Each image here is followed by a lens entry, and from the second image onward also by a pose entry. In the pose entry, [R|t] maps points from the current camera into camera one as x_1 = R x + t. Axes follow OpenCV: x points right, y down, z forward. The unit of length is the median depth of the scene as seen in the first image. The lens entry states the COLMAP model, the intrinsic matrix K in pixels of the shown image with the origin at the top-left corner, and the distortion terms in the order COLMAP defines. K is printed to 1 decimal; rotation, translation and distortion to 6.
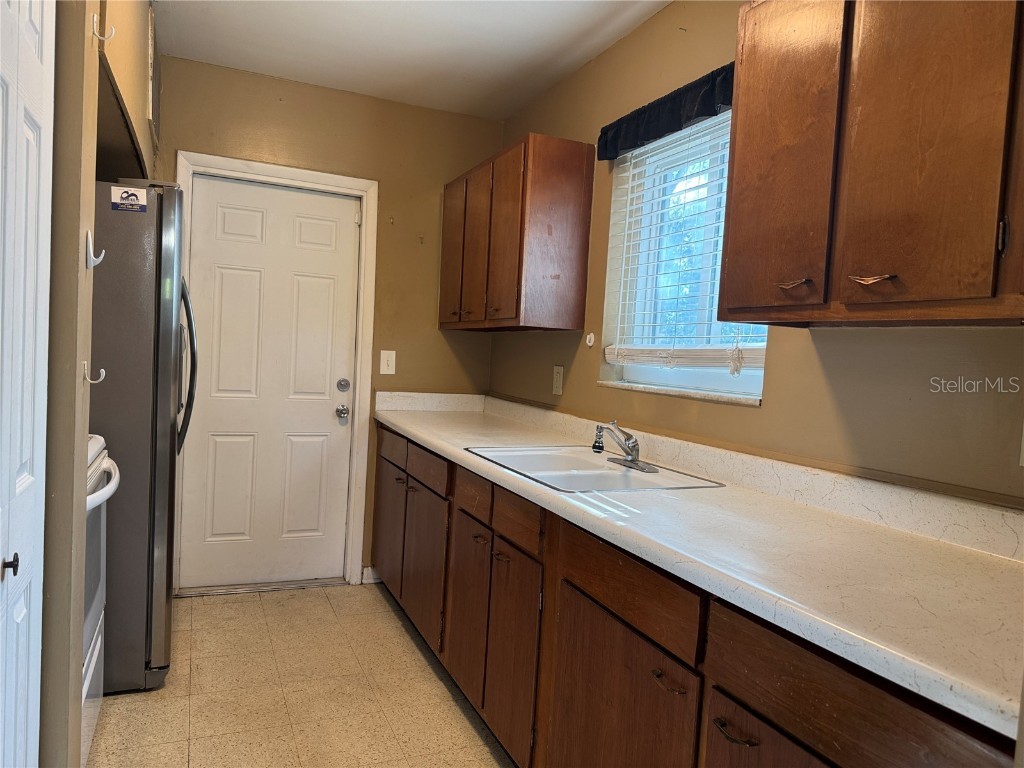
lens RADIAL K [[714.1, 0, 512.0], [0, 714.1, 384.0], [0, 0, 1]] dist [0.123821, -0.187978]
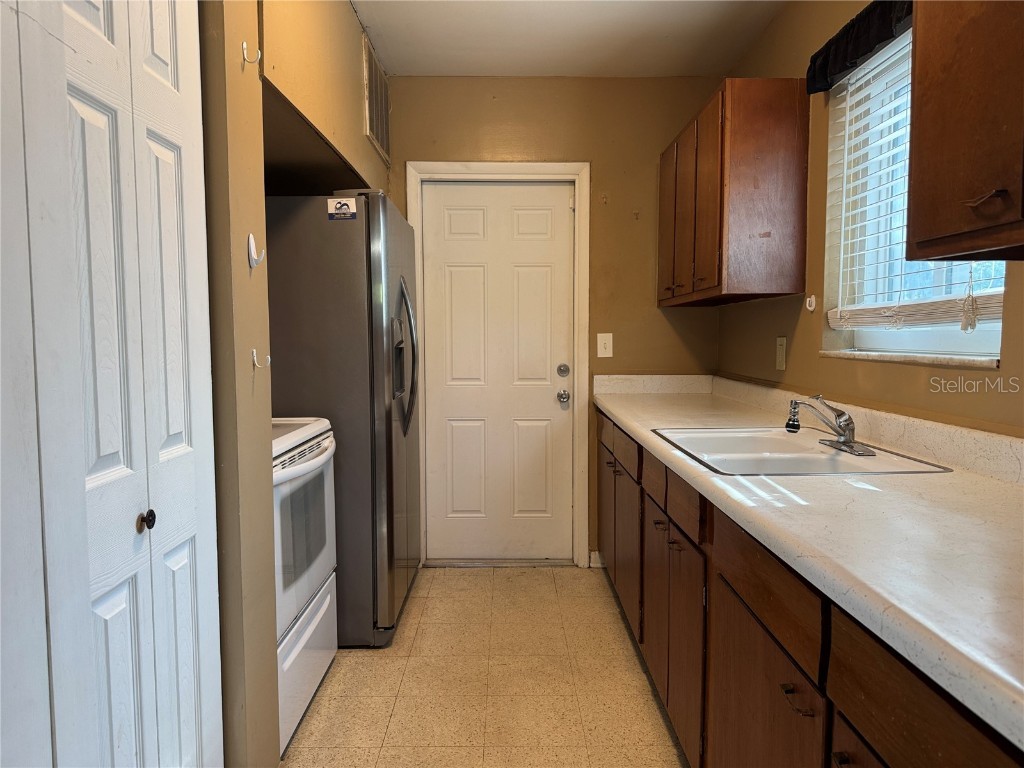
lens RADIAL K [[714.1, 0, 512.0], [0, 714.1, 384.0], [0, 0, 1]] dist [0.123821, -0.187978]
pose [[0.920278, -0.032025, -0.389953, 0.117254], [0.037119, 0.999296, 0.005531, 0.016568], [0.389501, -0.019565, 0.920818, 0.057534]]
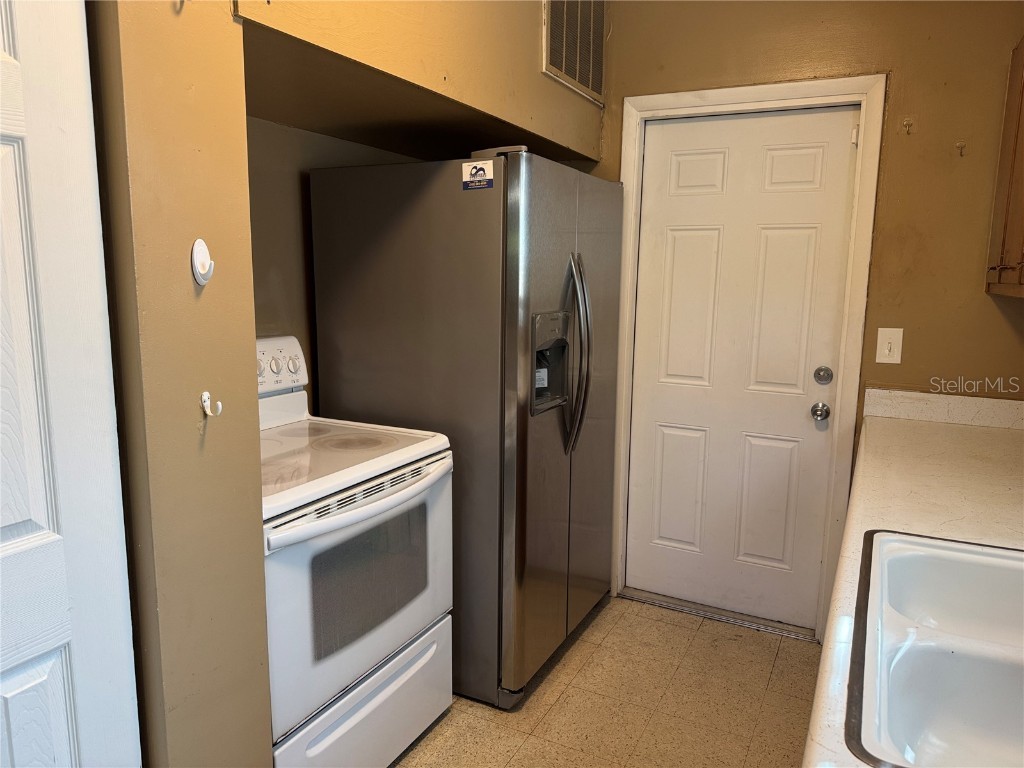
lens RADIAL K [[724.8, 0, 512.0], [0, 724.8, 384.0], [0, 0, 1]] dist [0.122285, -0.198715]
pose [[0.642603, 0.073240, -0.762691, 0.167365], [-0.013766, 0.996364, 0.084081, -0.061451], [0.766076, -0.043532, 0.641274, 0.368258]]
